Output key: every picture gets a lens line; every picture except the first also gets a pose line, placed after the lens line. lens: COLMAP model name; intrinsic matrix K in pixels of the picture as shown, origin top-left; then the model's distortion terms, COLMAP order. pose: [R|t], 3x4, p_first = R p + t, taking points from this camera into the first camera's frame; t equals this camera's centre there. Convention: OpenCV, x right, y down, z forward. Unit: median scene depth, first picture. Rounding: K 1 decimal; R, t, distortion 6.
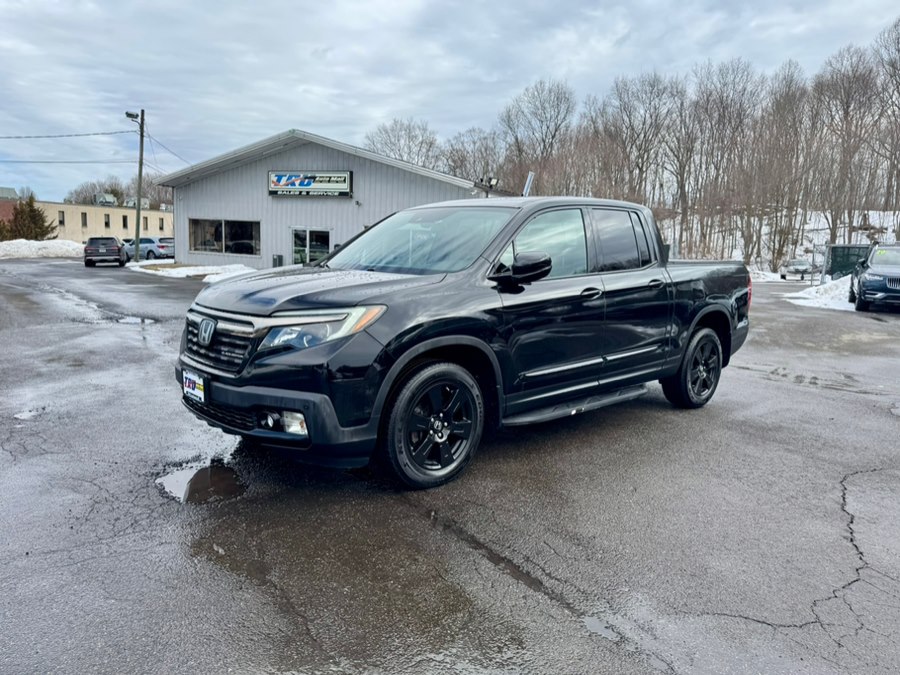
lens RADIAL K [[626.1, 0, 454.8], [0, 626.1, 343.1], [0, 0, 1]] dist [0.058977, -0.082336]
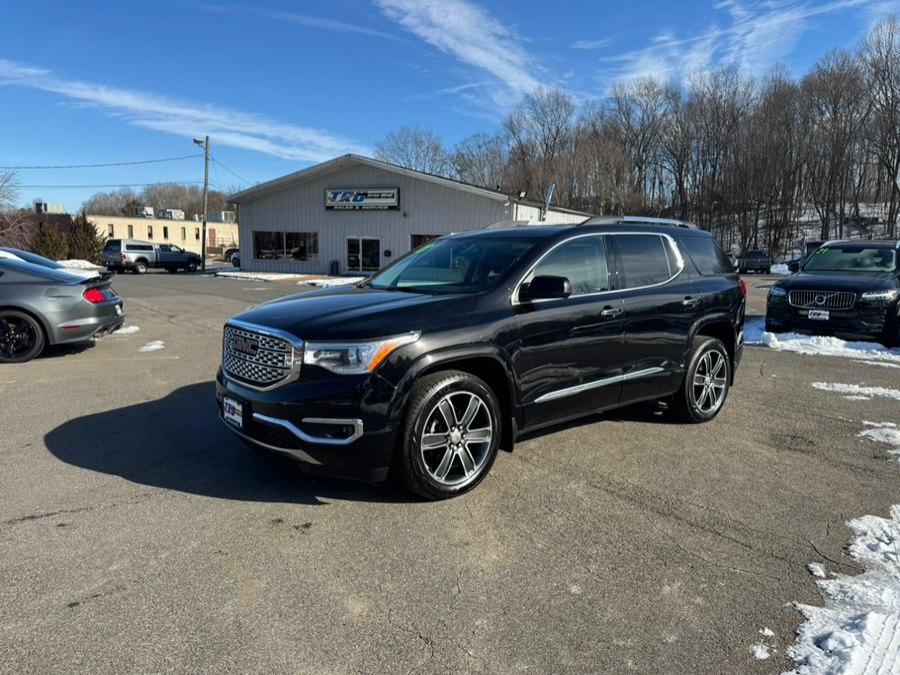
lens RADIAL K [[626.1, 0, 453.9], [0, 626.1, 336.6], [0, 0, 1]] dist [0.058977, -0.082336]
pose [[0.999674, -0.025055, -0.004935, -0.051481], [0.025013, 0.999651, -0.008445, 0.013095], [0.005145, 0.008319, 0.999952, -0.137765]]
